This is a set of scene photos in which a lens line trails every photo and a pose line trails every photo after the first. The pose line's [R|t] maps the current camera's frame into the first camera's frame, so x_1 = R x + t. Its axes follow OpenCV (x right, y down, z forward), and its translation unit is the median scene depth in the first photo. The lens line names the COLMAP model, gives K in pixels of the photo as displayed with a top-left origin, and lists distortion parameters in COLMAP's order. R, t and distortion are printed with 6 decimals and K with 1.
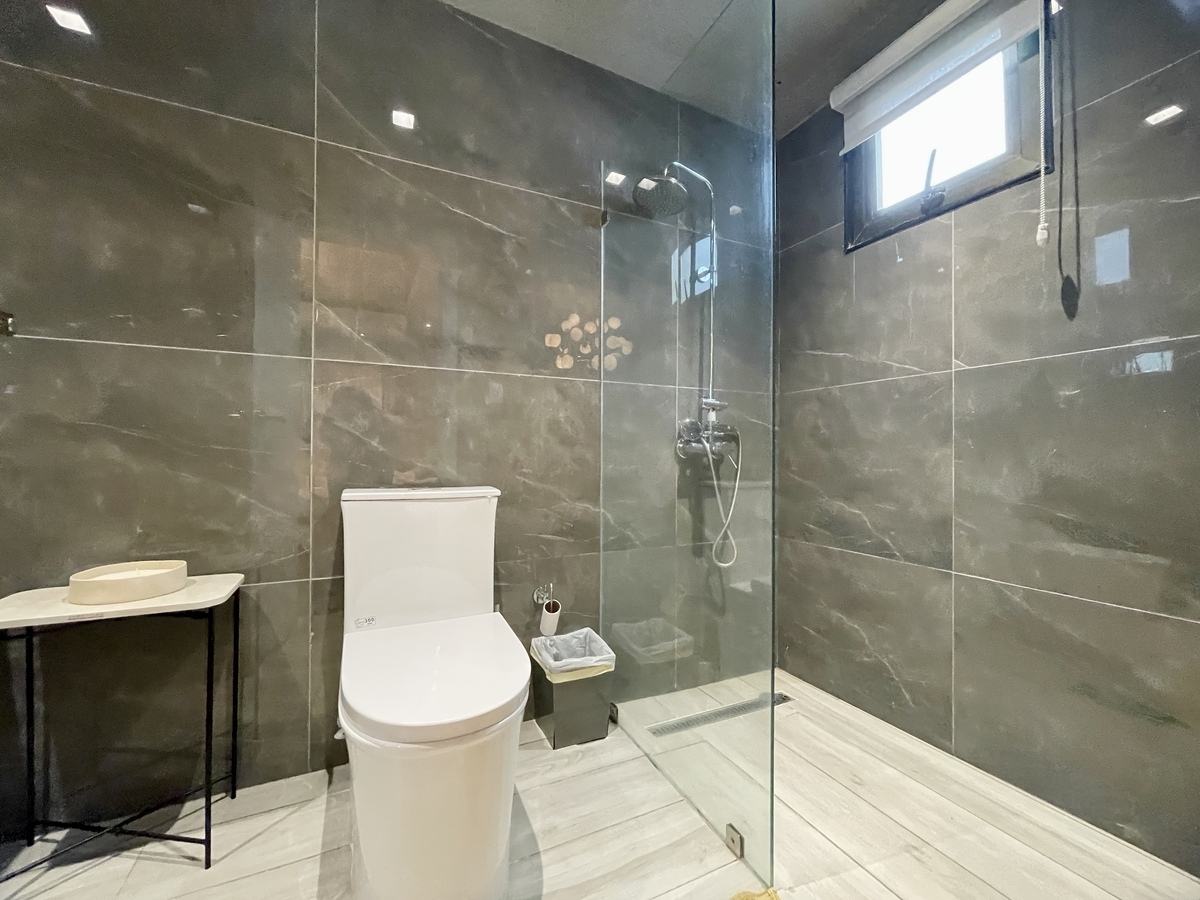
lens RADIAL K [[485.1, 0, 602.7], [0, 485.1, 451.9], [0, 0, 1]] dist [-0.002062, 0.001257]
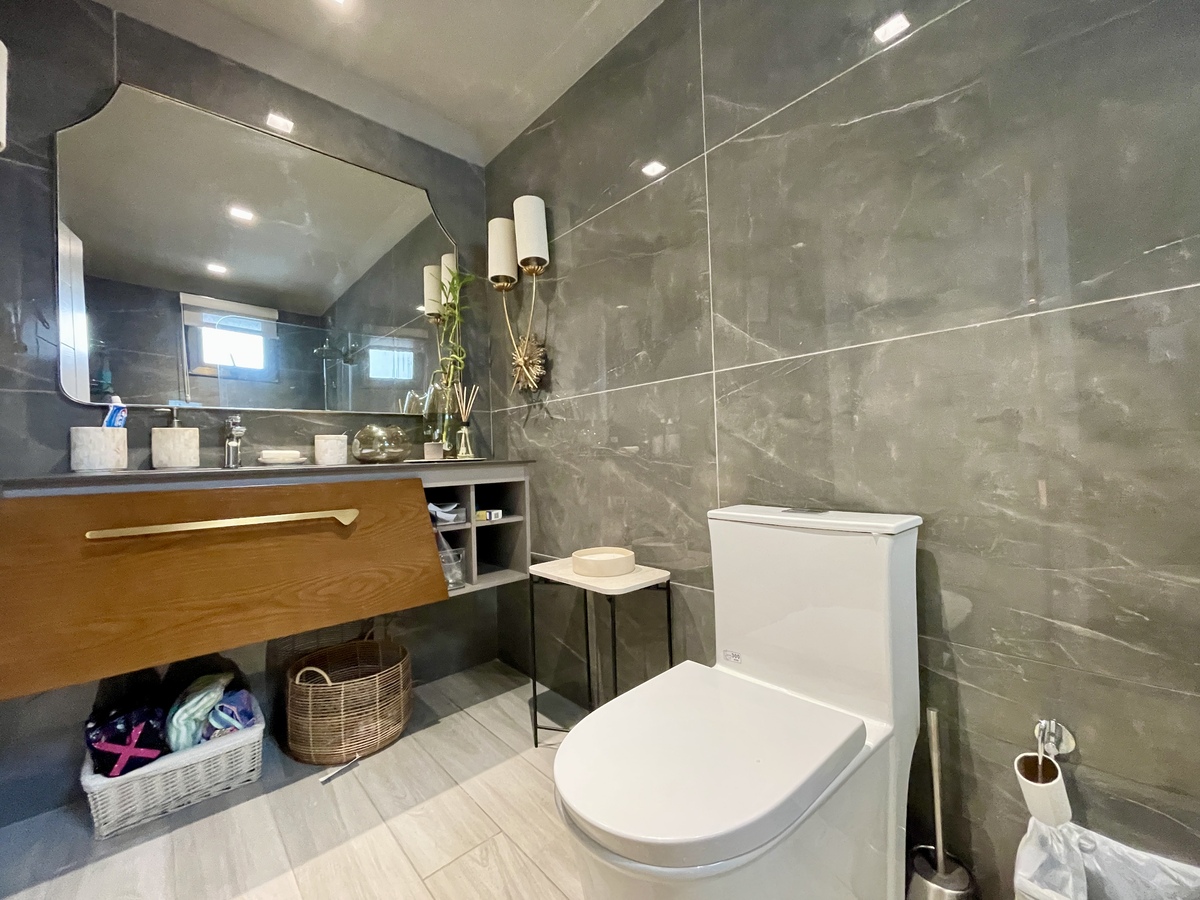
lens RADIAL K [[485.1, 0, 602.7], [0, 485.1, 448.9], [0, 0, 1]] dist [-0.002062, 0.001257]
pose [[0.284699, -0.031139, -0.958111, 0.270239], [0.036538, 0.999098, -0.021614, -0.018583], [0.957920, -0.028854, 0.285580, 0.454995]]
